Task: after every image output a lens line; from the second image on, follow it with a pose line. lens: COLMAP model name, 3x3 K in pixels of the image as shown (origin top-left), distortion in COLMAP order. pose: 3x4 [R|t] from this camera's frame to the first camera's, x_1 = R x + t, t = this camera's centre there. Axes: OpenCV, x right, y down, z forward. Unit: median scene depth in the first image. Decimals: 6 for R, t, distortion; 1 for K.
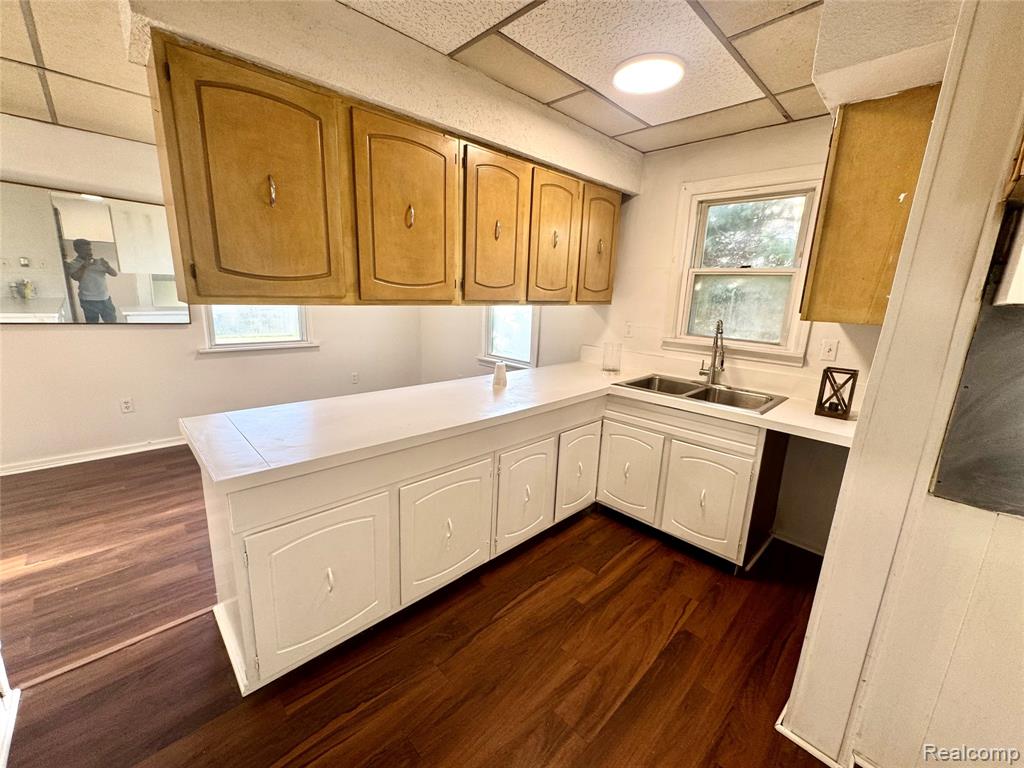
lens RADIAL K [[411.4, 0, 512.5], [0, 411.4, 382.5], [0, 0, 1]] dist [-0.004208, 0.000362]
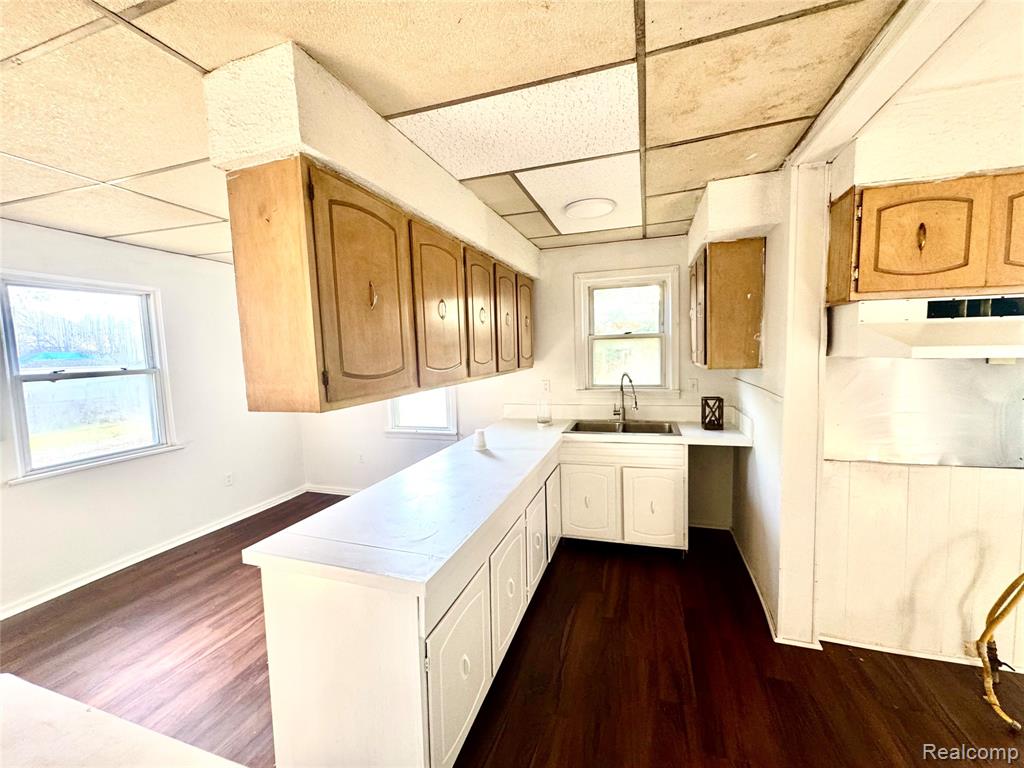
lens RADIAL K [[411.4, 0, 512.6], [0, 411.4, 381.4], [0, 0, 1]] dist [-0.004208, 0.000362]
pose [[0.883451, -0.103647, 0.456916, -0.524298], [0.166005, 0.981204, -0.098395, -0.060057], [-0.438129, 0.162778, 0.884051, -0.033953]]
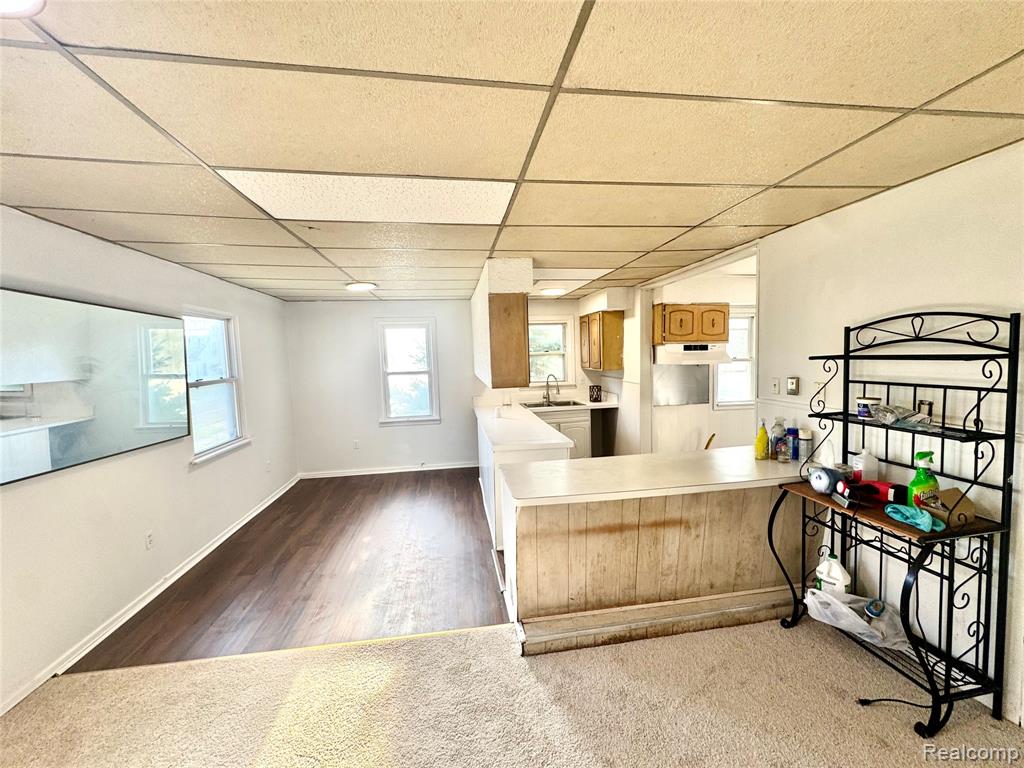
lens RADIAL K [[411.4, 0, 513.7], [0, 411.4, 381.7], [0, 0, 1]] dist [-0.004208, 0.000362]
pose [[0.582163, -0.115528, 0.804823, -1.829268], [0.226903, 0.973612, -0.024372, -0.115295], [-0.780770, 0.196805, 0.593015, -0.285253]]
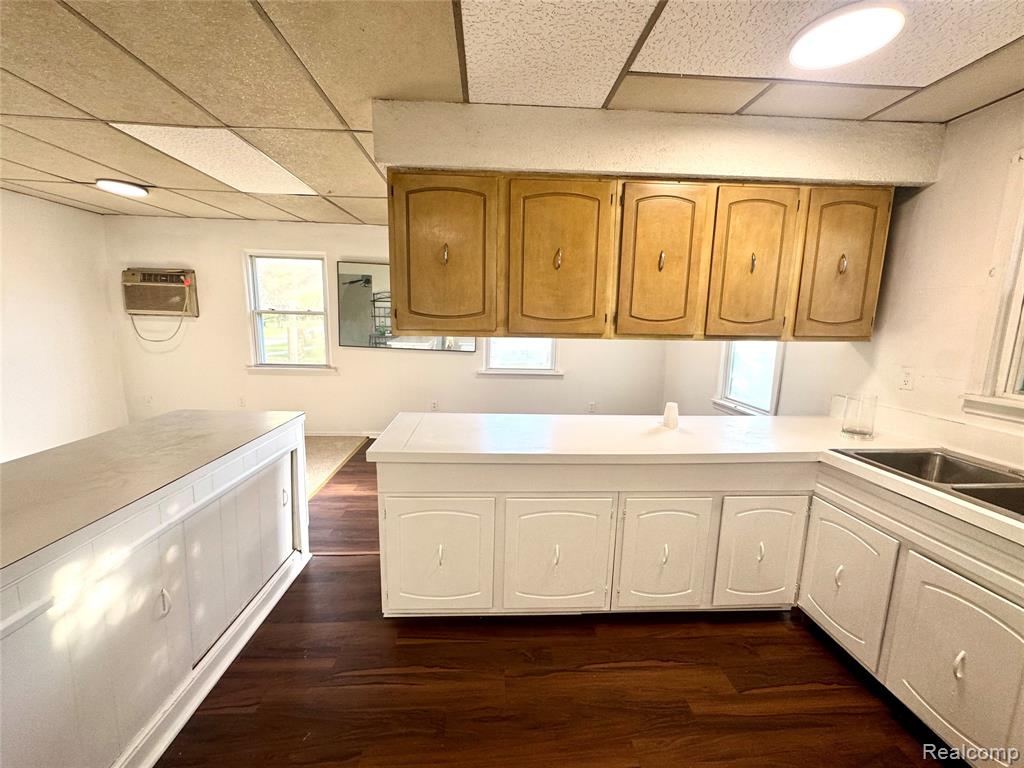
lens RADIAL K [[411.4, 0, 514.1], [0, 411.4, 382.3], [0, 0, 1]] dist [-0.004208, 0.000362]
pose [[0.753625, 0.077327, -0.652740, 0.353871], [-0.134358, 0.990211, -0.037818, -0.013301], [0.643426, 0.116201, 0.756637, 0.102074]]
